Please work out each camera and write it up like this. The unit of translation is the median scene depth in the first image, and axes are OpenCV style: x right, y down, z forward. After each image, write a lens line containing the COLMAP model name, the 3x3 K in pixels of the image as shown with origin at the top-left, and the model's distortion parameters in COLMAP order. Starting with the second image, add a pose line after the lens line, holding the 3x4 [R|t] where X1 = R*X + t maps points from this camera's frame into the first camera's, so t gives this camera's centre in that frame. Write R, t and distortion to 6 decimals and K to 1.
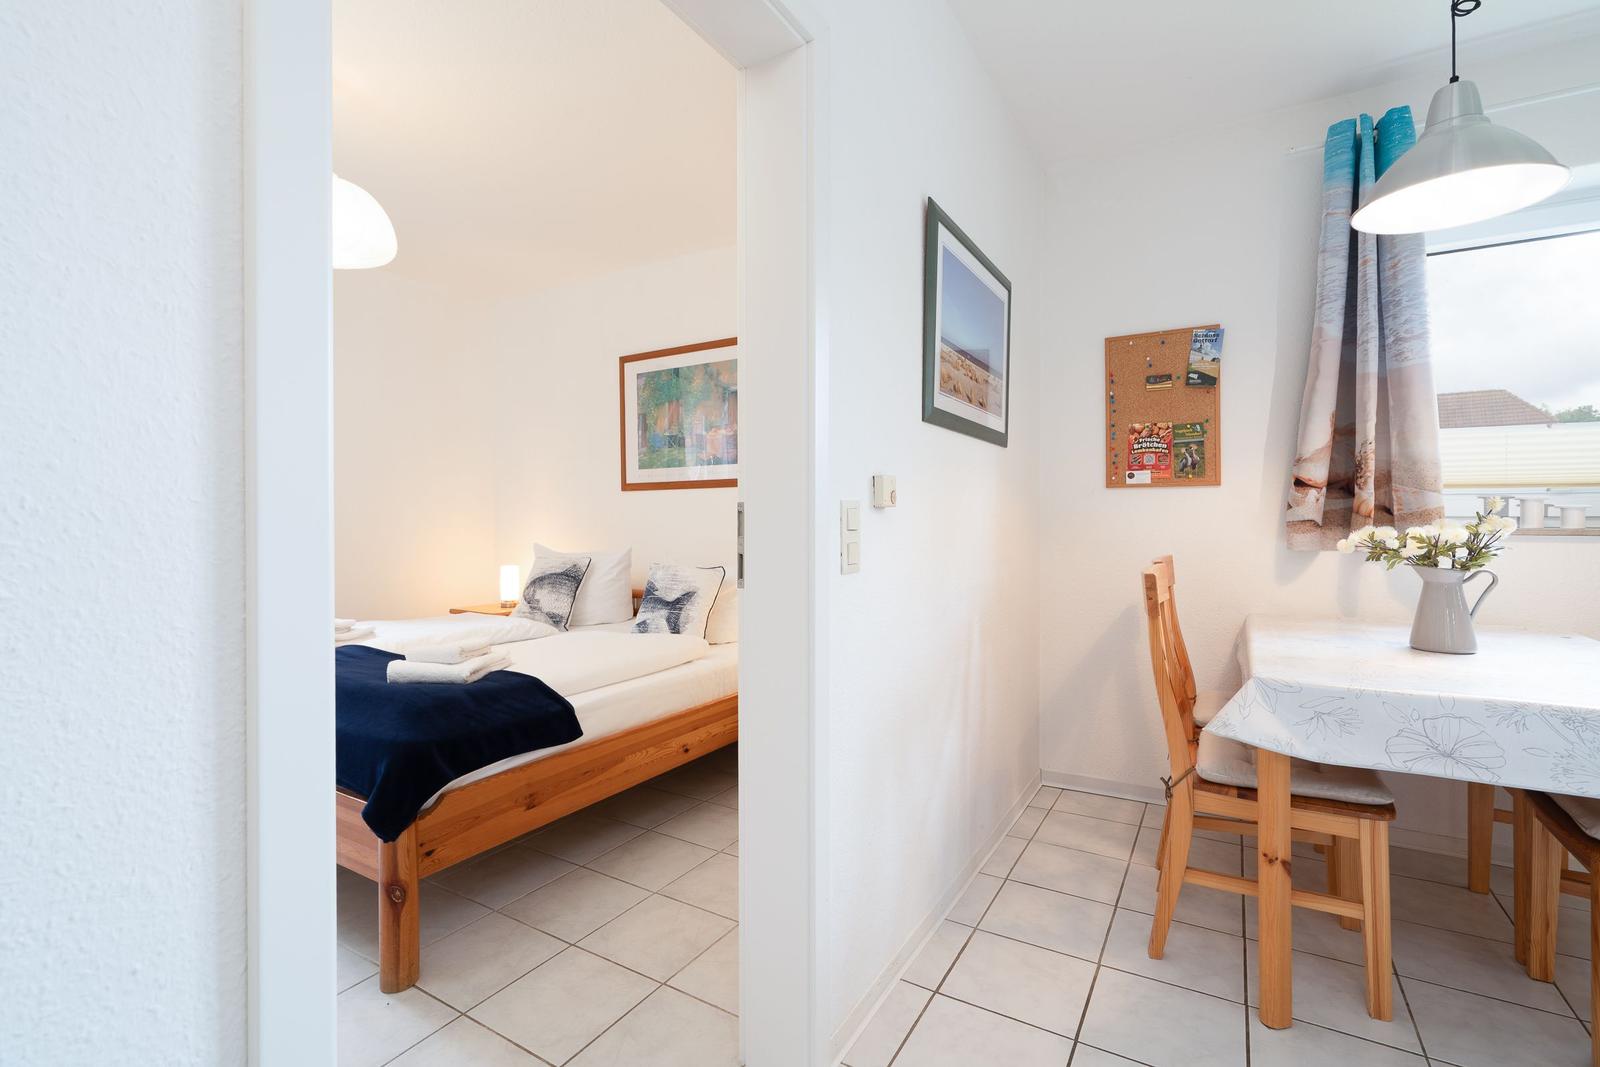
lens RADIAL K [[729.4, 0, 826.0], [0, 729.4, 528.8], [0, 0, 1]] dist [-0.007681, 0.003376]
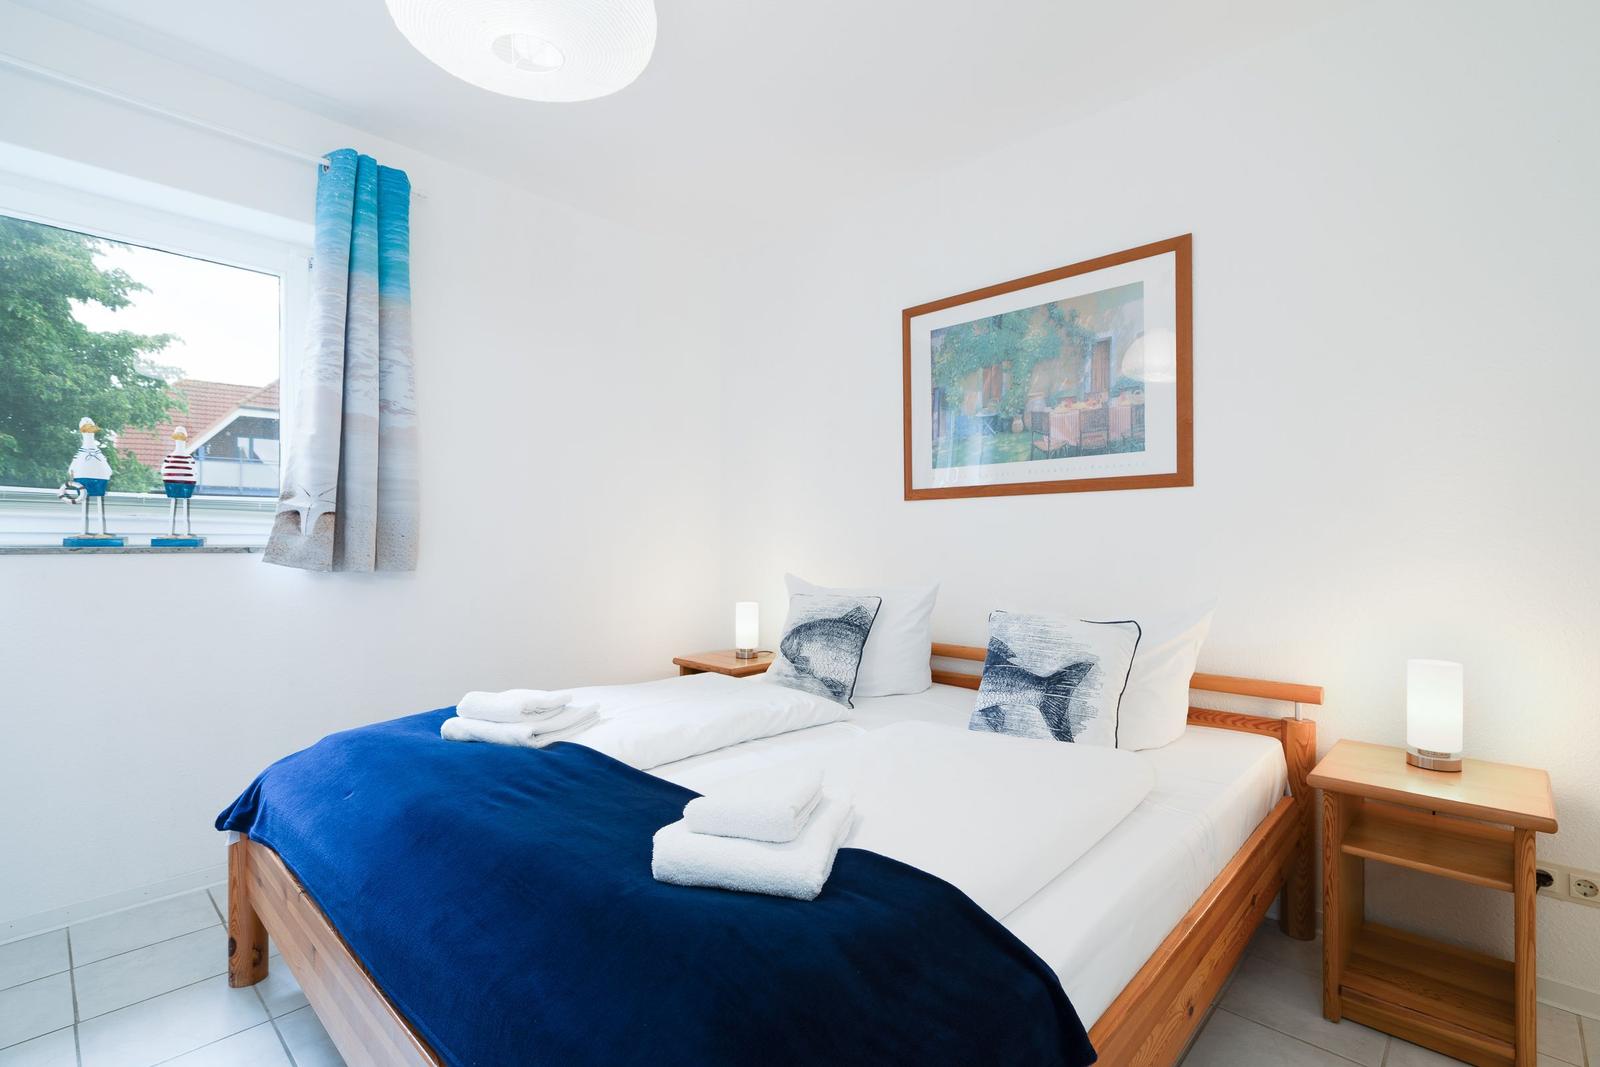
lens RADIAL K [[729.4, 0, 830.1], [0, 729.4, 555.4], [0, 0, 1]] dist [-0.007681, 0.003376]
pose [[0.979142, 0.007049, -0.203055, -0.229604], [-0.005991, 0.999965, 0.005825, -0.002807], [0.203089, -0.004487, 0.979150, 0.326226]]
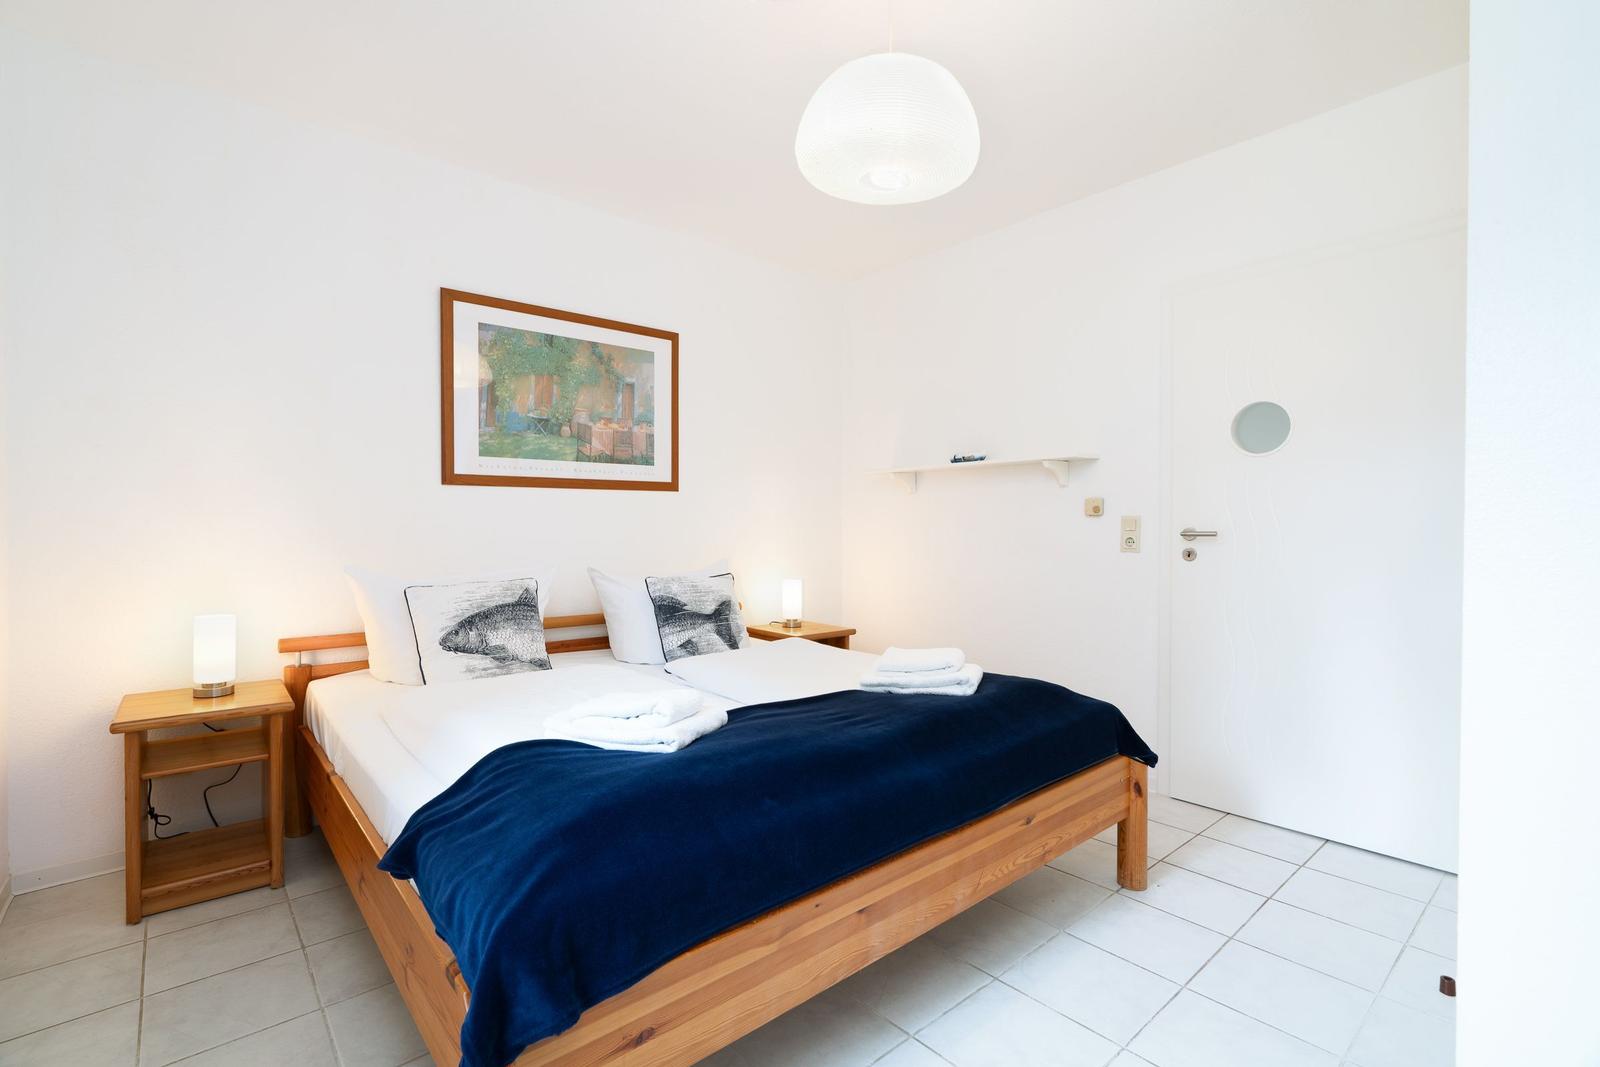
lens RADIAL K [[729.4, 0, 806.9], [0, 729.4, 536.9], [0, 0, 1]] dist [-0.007681, 0.003376]
pose [[0.318532, -0.010399, 0.947855, -0.911241], [0.015257, 0.999867, 0.005843, -0.001658], [-0.947789, 0.012600, 0.318648, 0.509493]]
